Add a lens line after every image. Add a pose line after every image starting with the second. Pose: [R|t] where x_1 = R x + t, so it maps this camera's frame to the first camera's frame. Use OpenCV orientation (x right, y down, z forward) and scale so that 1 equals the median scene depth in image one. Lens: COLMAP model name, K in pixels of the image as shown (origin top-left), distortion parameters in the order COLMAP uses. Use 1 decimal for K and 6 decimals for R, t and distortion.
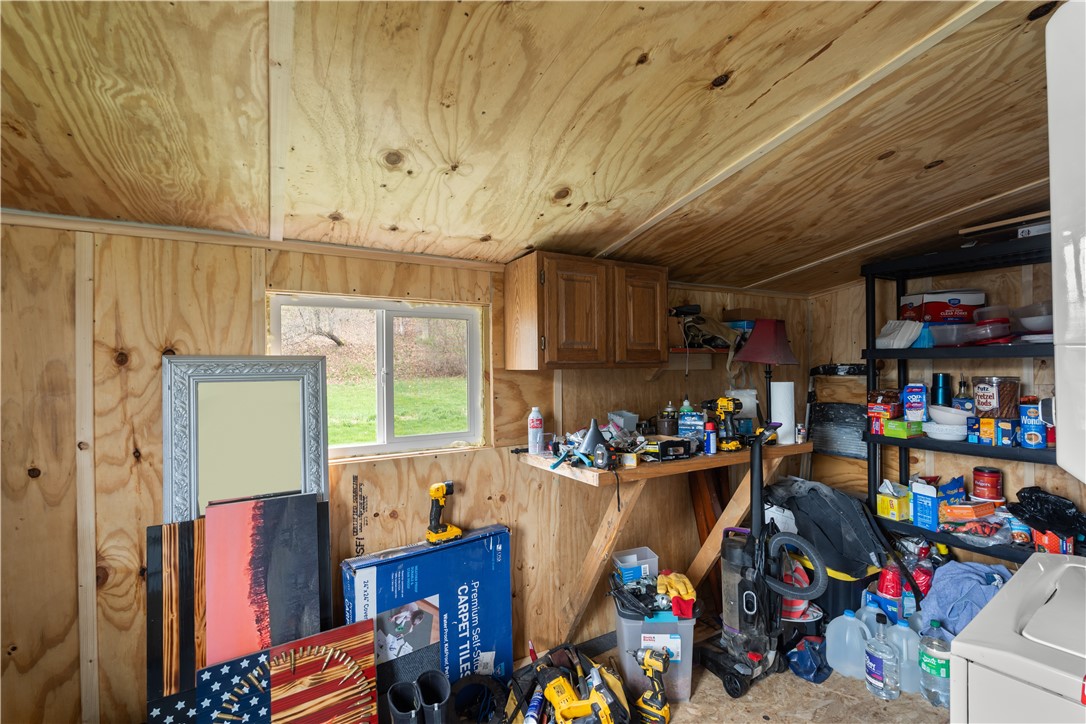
lens RADIAL K [[482.6, 0, 546.1], [0, 482.6, 366.3], [0, 0, 1]] dist [-0.005173, 0.001654]
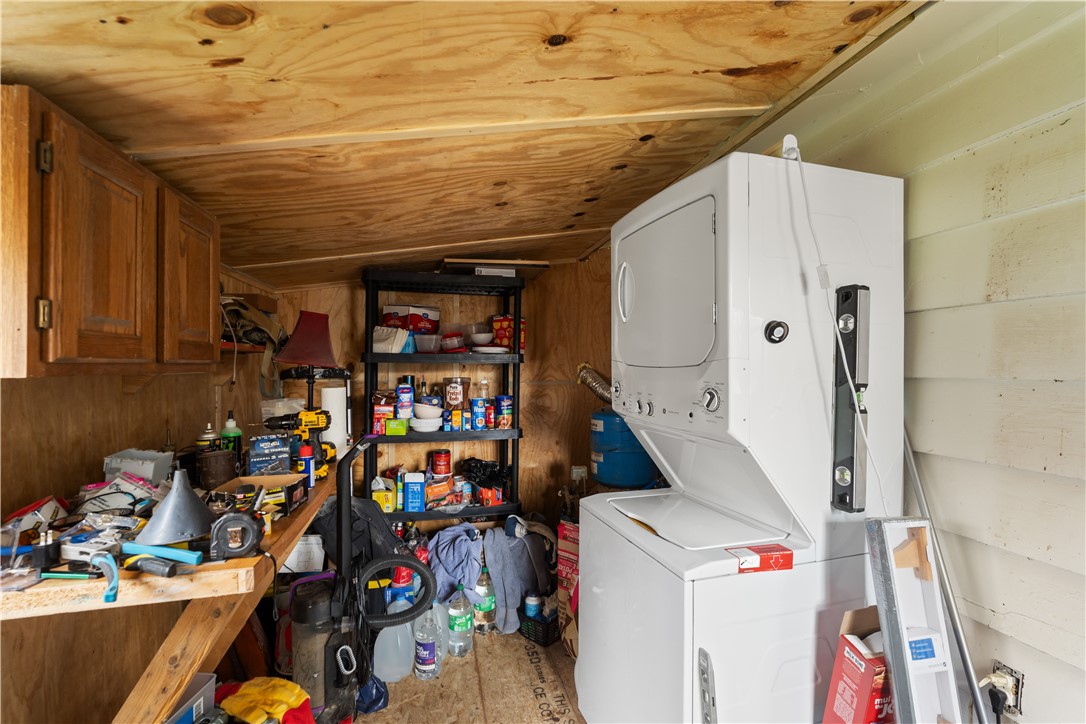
lens RADIAL K [[482.6, 0, 546.8], [0, 482.6, 362.2], [0, 0, 1]] dist [-0.005173, 0.001654]
pose [[0.290599, 0.015318, 0.956722, -0.233623], [-0.002850, 0.999881, -0.015143, -0.000816], [-0.956841, 0.001674, 0.290608, 0.388015]]
